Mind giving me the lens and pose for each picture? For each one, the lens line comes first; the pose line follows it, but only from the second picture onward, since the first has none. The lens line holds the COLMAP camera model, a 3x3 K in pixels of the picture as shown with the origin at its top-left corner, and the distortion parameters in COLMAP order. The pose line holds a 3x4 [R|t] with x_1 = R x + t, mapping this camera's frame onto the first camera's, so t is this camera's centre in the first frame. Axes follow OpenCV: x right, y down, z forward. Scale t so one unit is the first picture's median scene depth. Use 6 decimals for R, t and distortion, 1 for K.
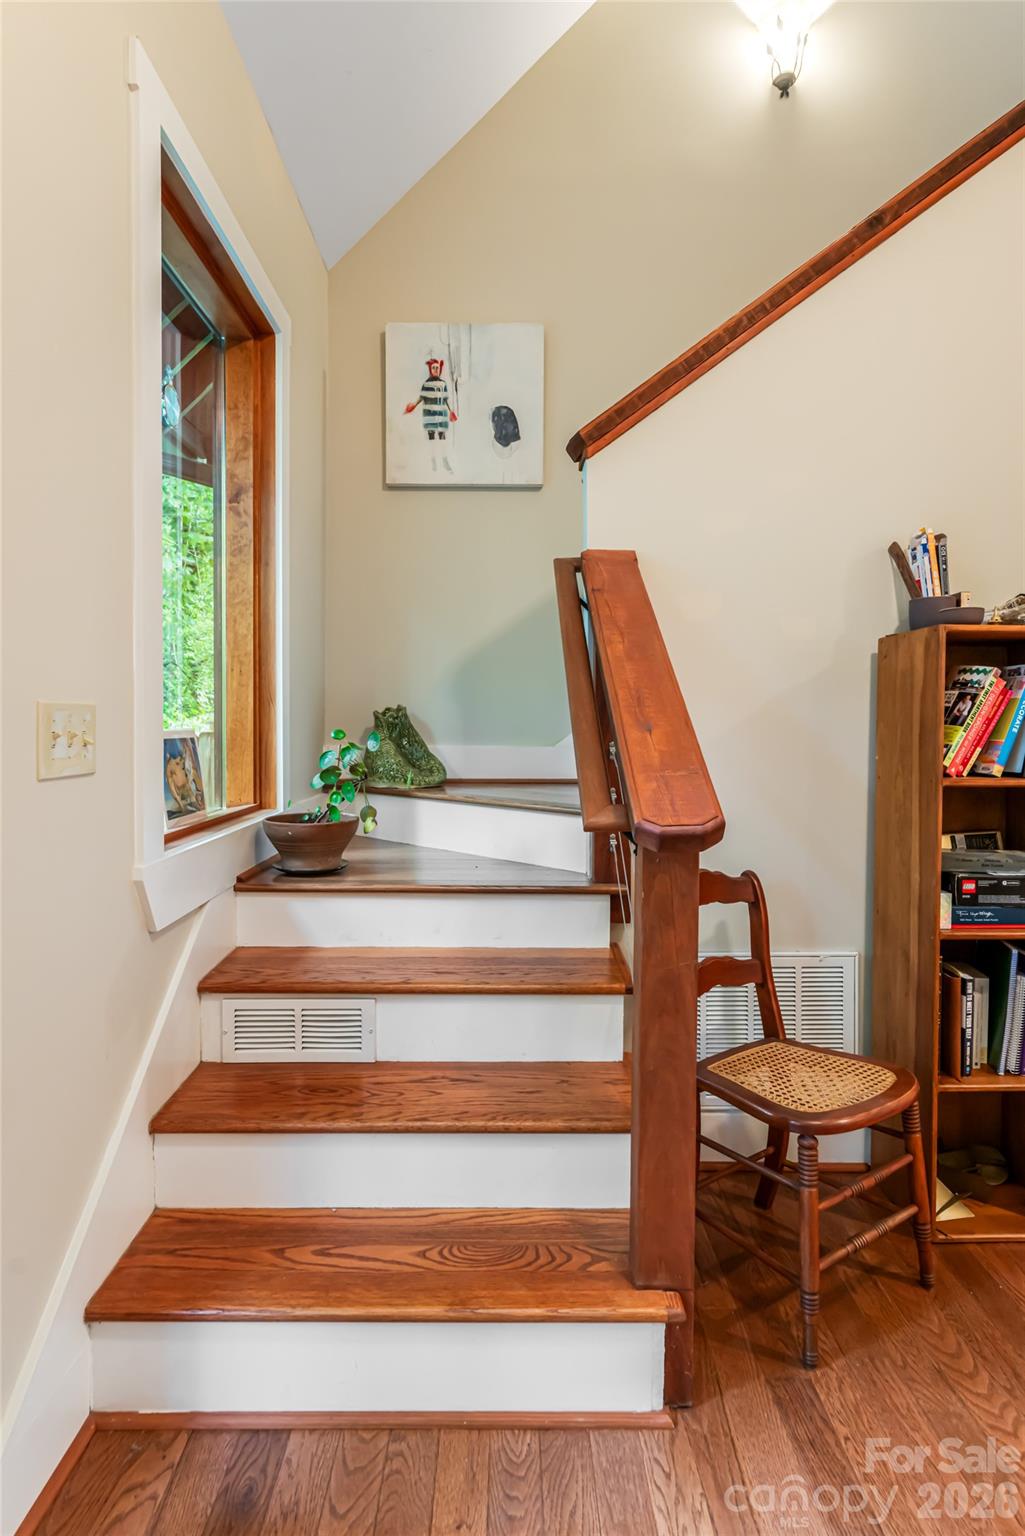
lens RADIAL K [[817.6, 0, 502.5], [0, 817.6, 742.2], [0, 0, 1]] dist [-0.001852, -0.000262]
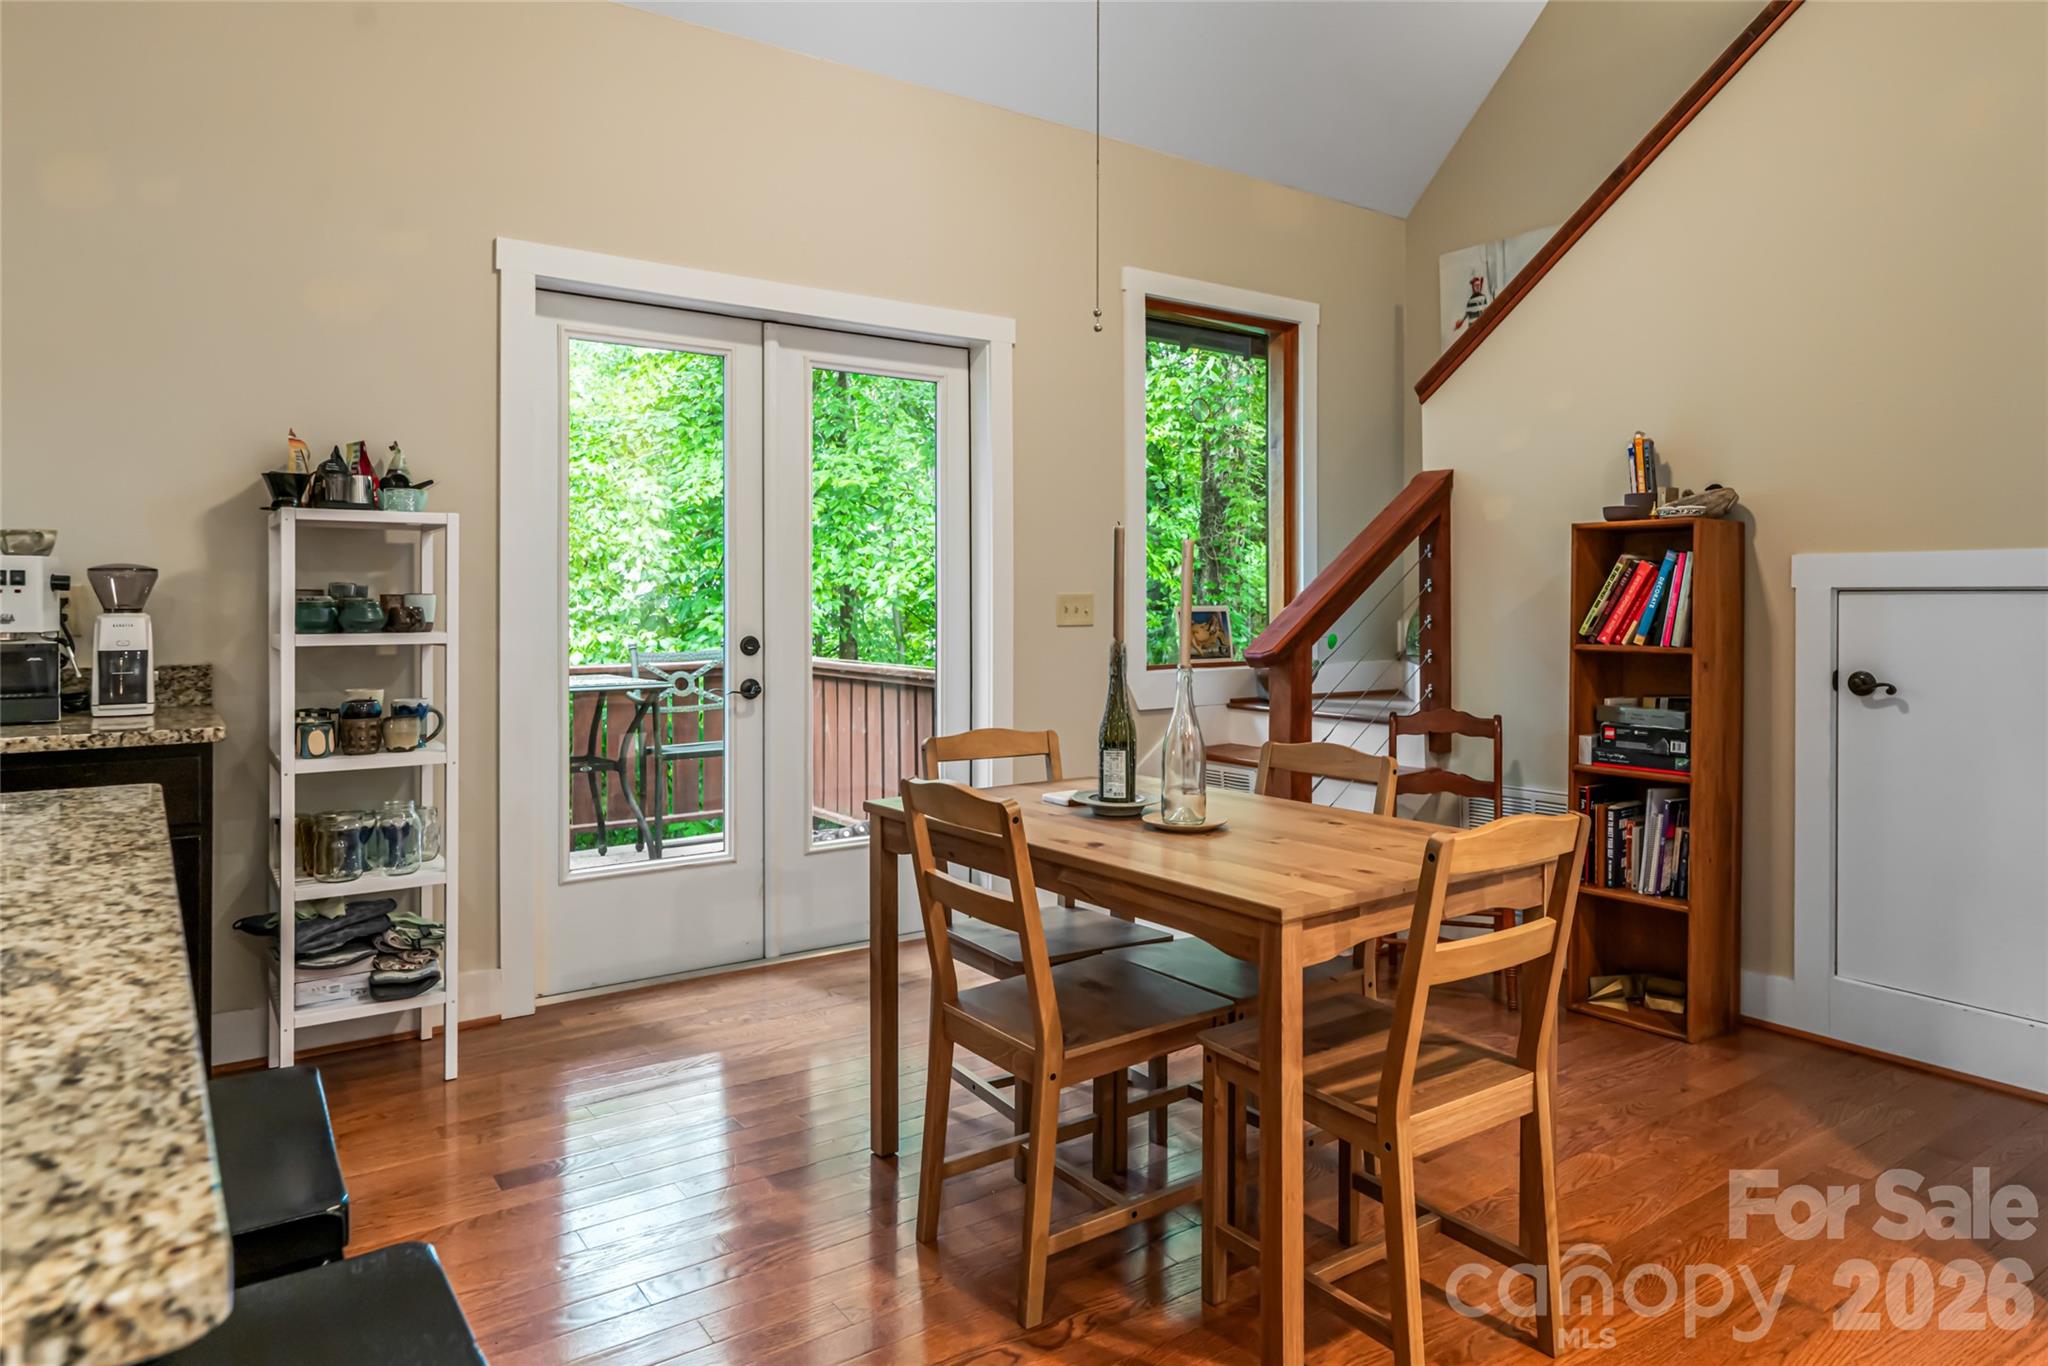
lens RADIAL K [[1256.5, 0, 1055.0], [0, 1256.5, 604.1], [0, 0, 1]] dist [0.000598, 0.001657]
pose [[0.591384, -0.001319, -0.806389, 1.331837], [-0.015591, 0.999793, -0.013070, 0.016755], [0.806239, 0.020302, 0.591241, -0.661571]]
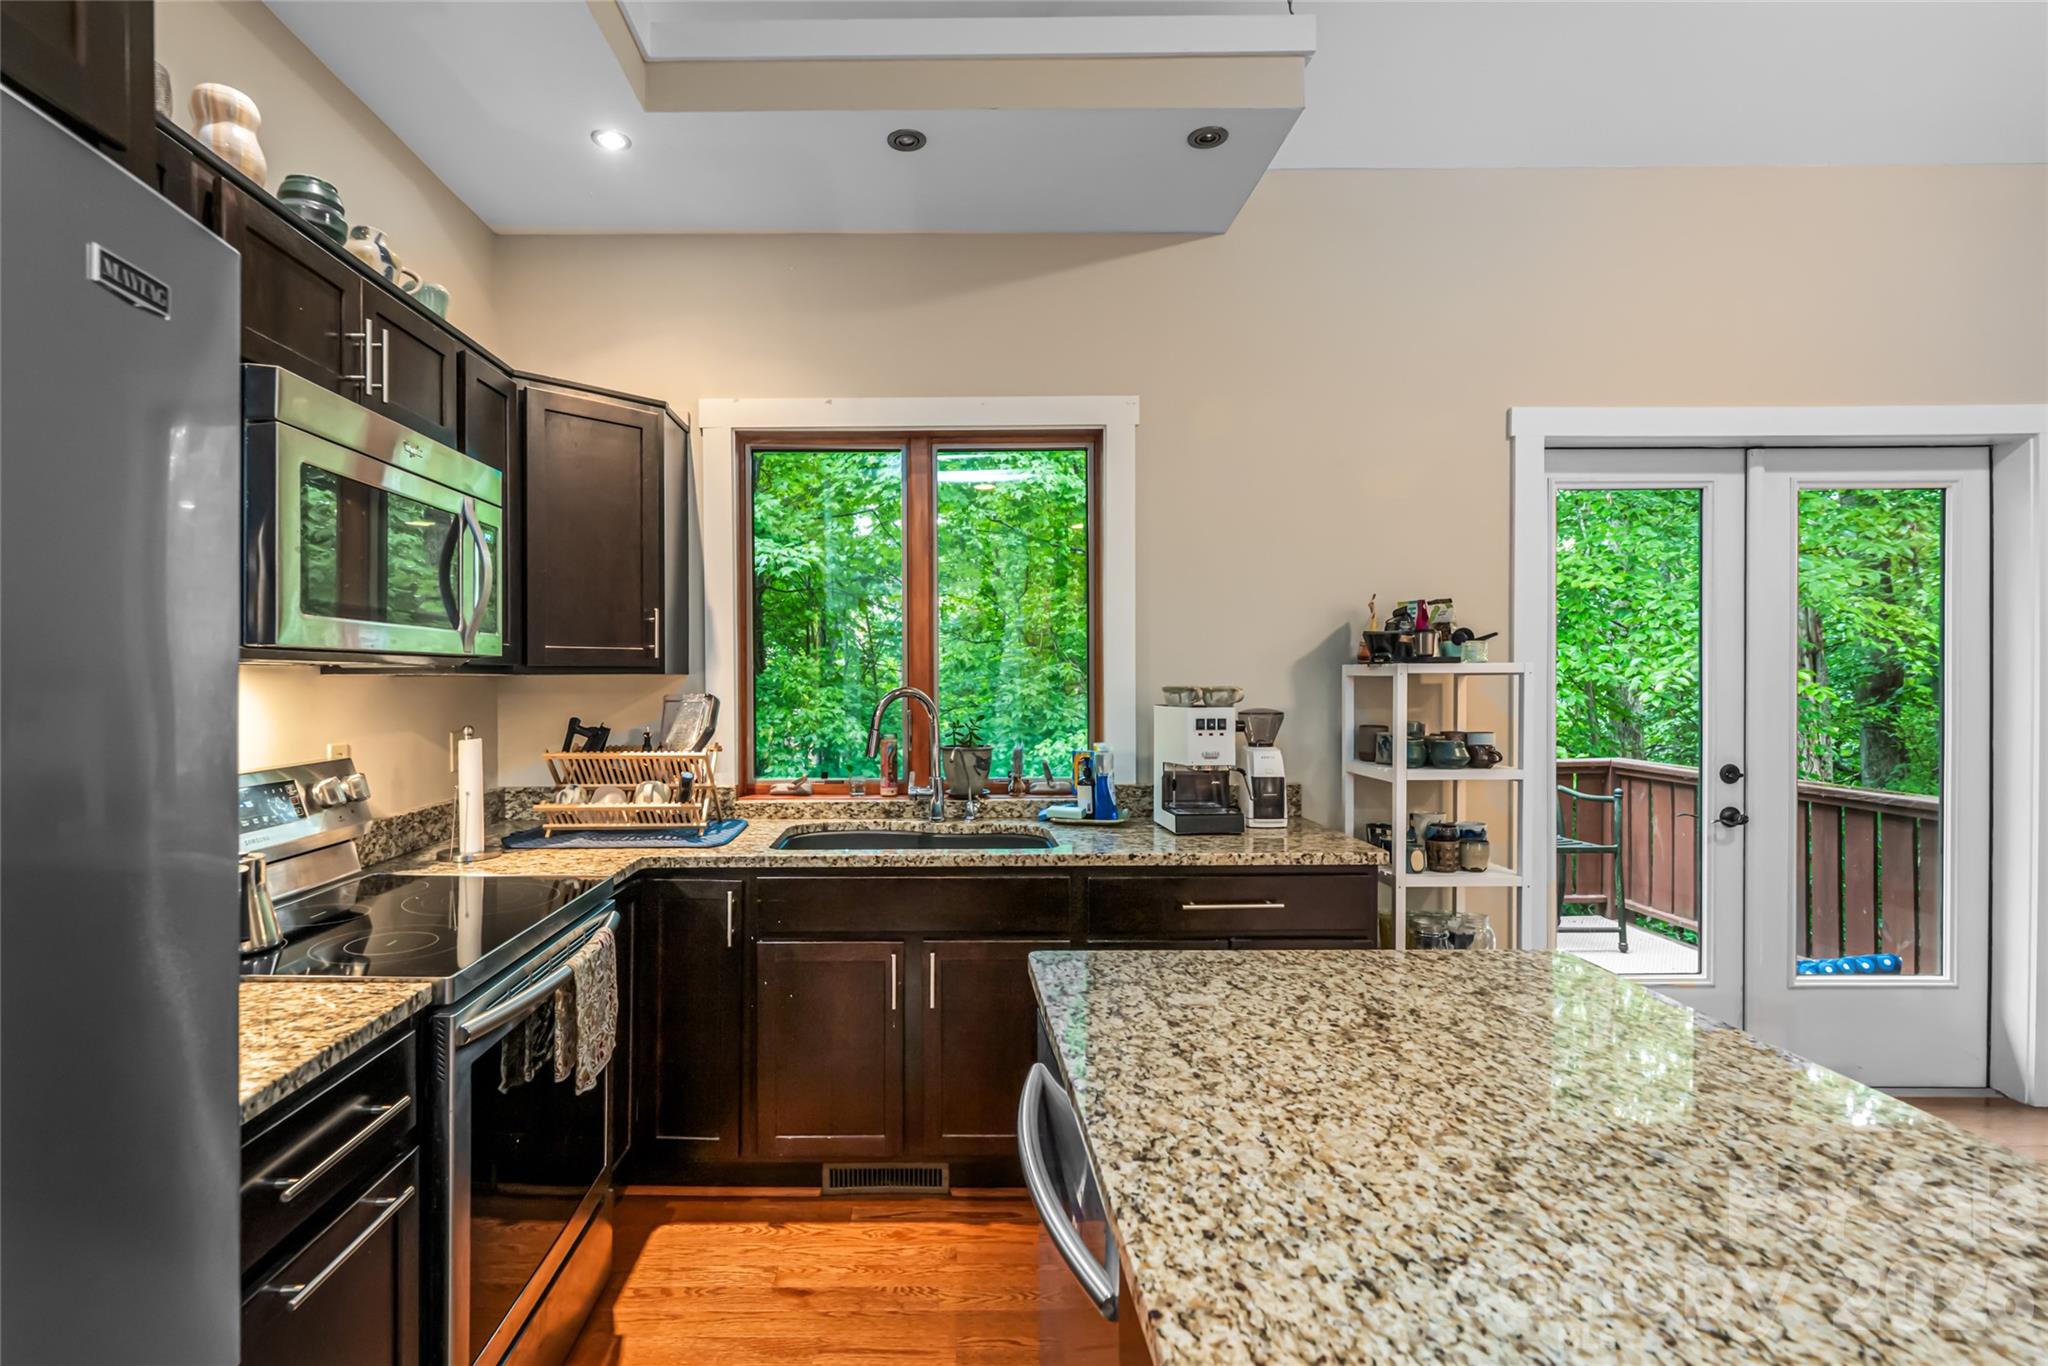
lens RADIAL K [[996.1, 0, 935.9], [0, 996.1, 688.3], [0, 0, 1]] dist [0.000070, -0.000363]
pose [[0.003498, 0.008085, -0.999961, 1.051745], [-0.017117, 0.999821, 0.008024, -0.055096], [0.999847, 0.017088, 0.003636, -1.097944]]
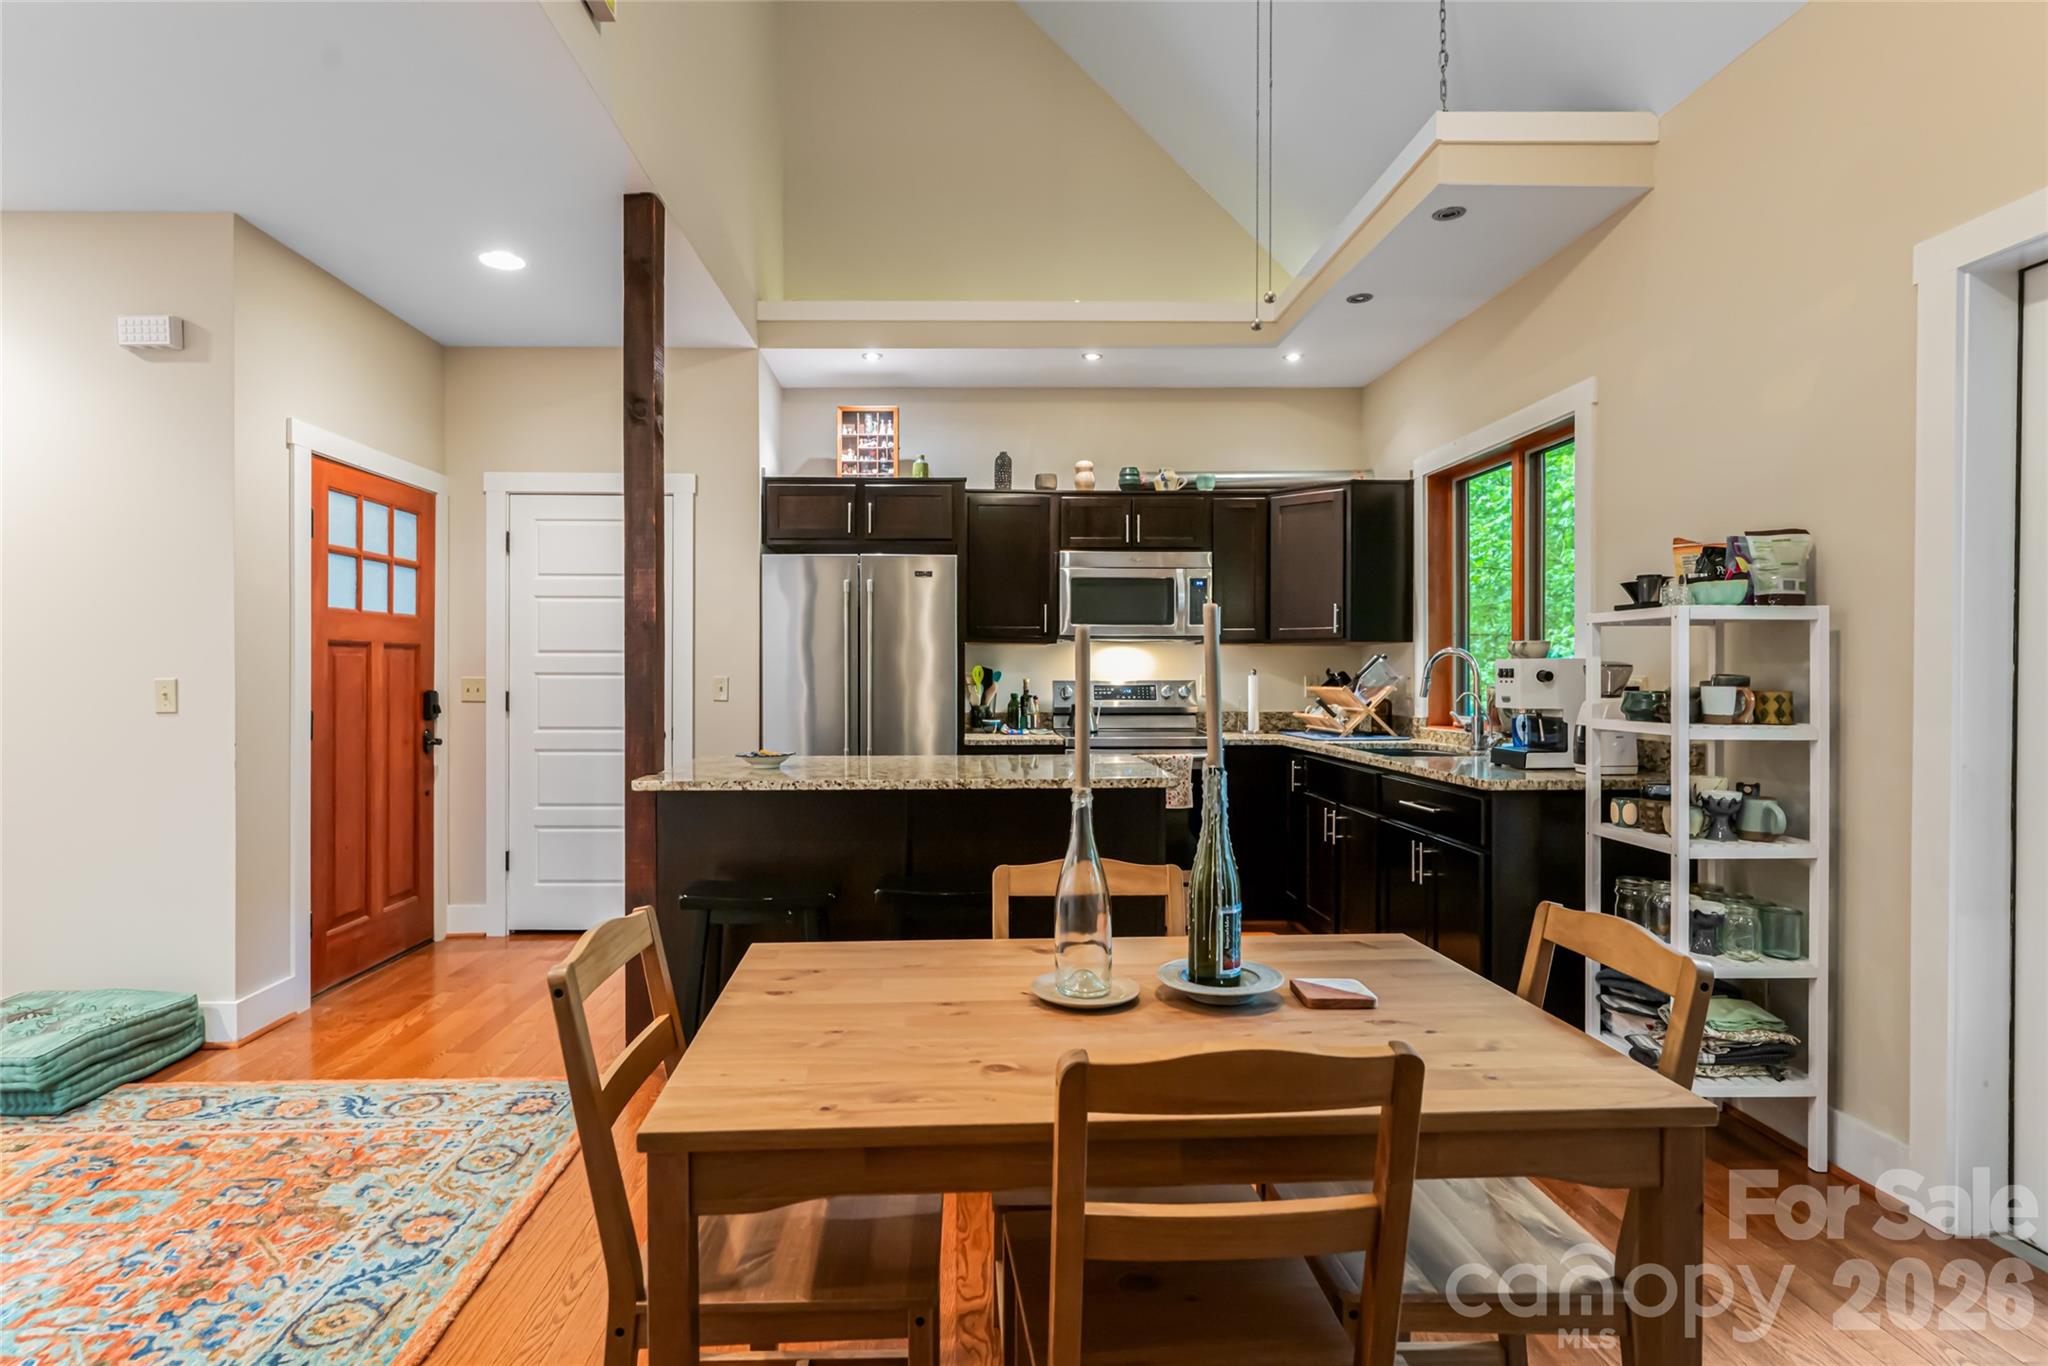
lens RADIAL K [[1024.6, 0, 973.9], [0, 1024.6, 680.0], [0, 0, 1]] dist [0.002401, 0.000447]
pose [[-0.999780, -0.003742, -0.020648, 0.639183], [-0.004344, 0.999564, 0.029219, -0.036250], [0.020530, 0.029302, -0.999360, 0.694016]]
